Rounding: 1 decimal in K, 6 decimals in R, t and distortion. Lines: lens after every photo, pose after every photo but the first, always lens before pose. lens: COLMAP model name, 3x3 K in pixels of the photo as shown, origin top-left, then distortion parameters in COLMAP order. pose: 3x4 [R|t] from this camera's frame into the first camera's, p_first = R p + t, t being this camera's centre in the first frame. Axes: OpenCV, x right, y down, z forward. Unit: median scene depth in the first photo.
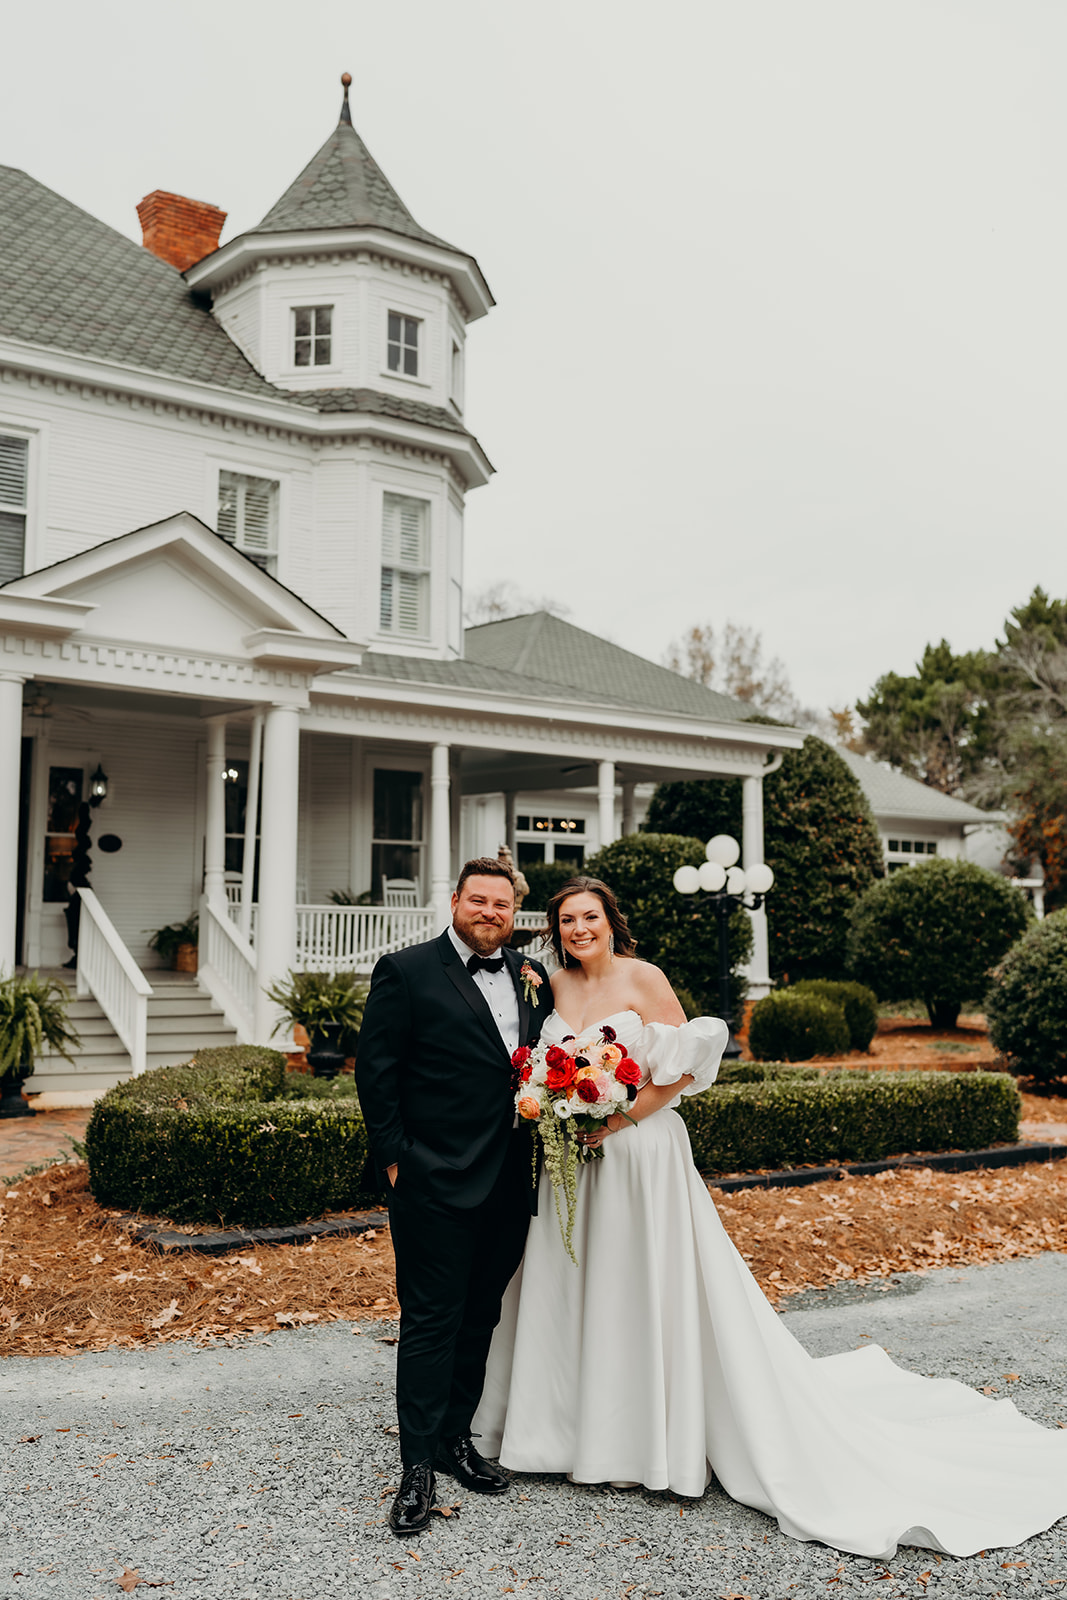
lens RADIAL K [[1577.8, 0, 535.2], [0, 1577.8, 789.1], [0, 0, 1]] dist [-0.028293, -0.004430]
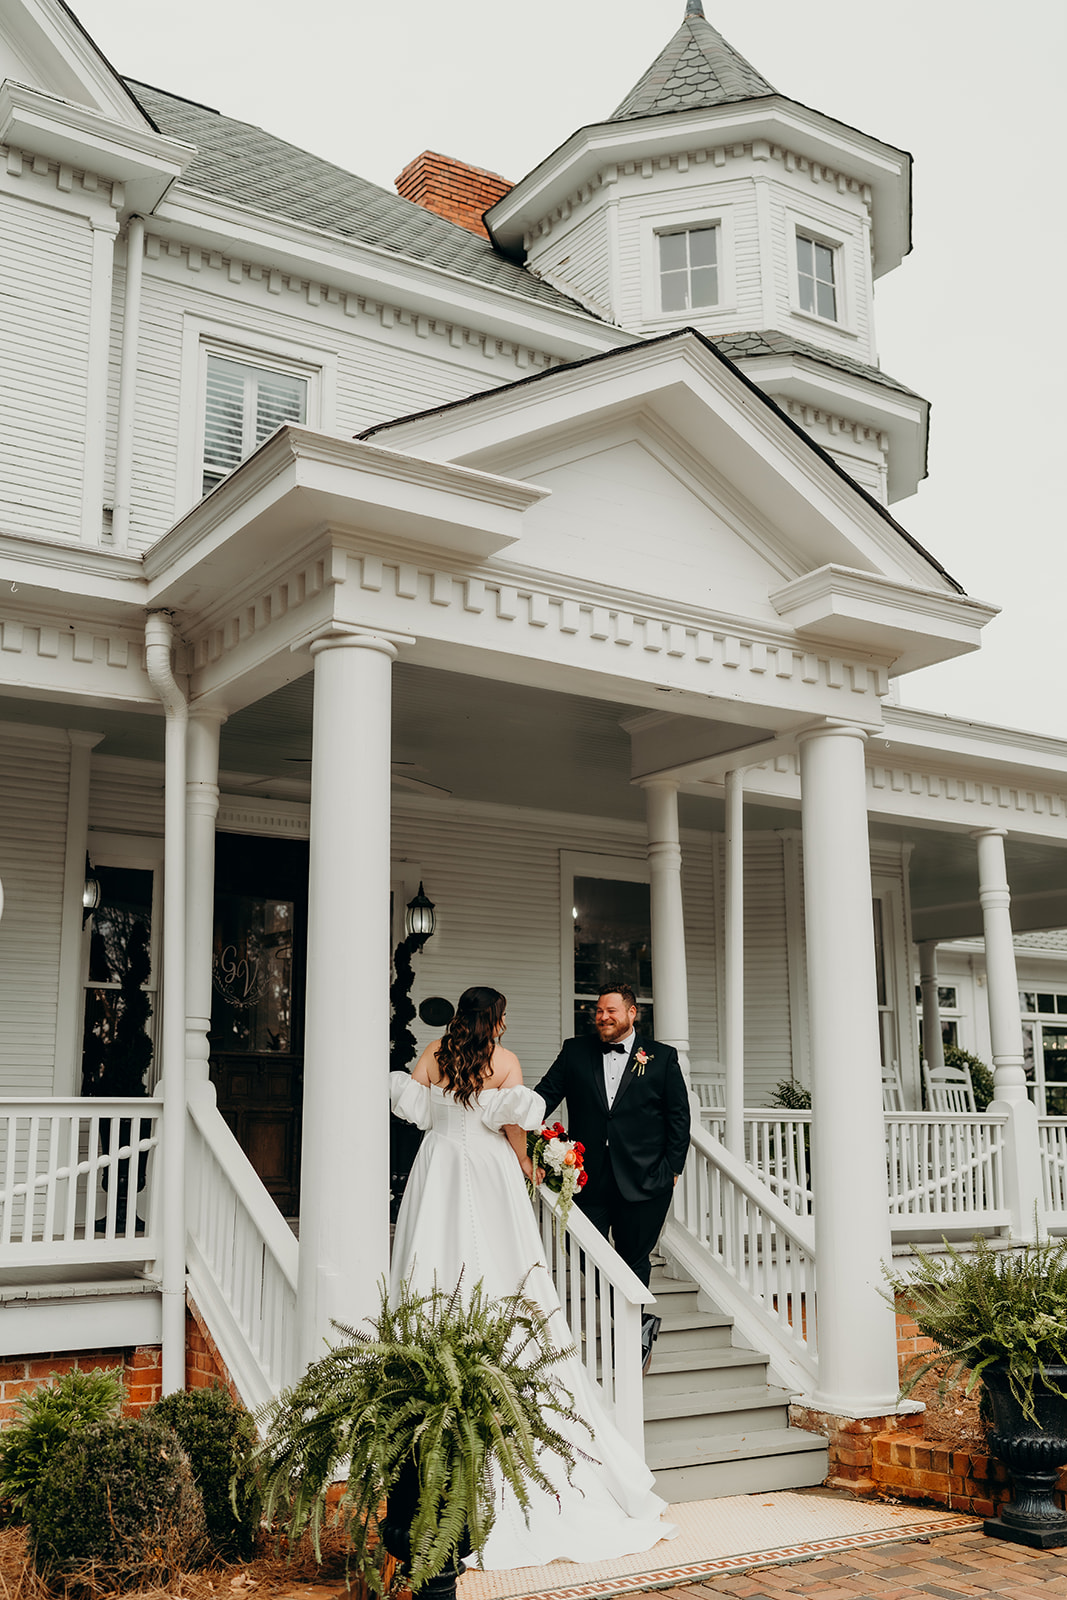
lens RADIAL K [[1576.7, 0, 533.5], [0, 1576.7, 800.0], [0, 0, 1]] dist [0.002012, 0.010113]
pose [[0.995818, -0.030176, -0.086228, -0.170619], [0.019824, 0.992758, -0.118482, 0.025243], [0.089179, 0.116277, 0.989205, 0.370344]]
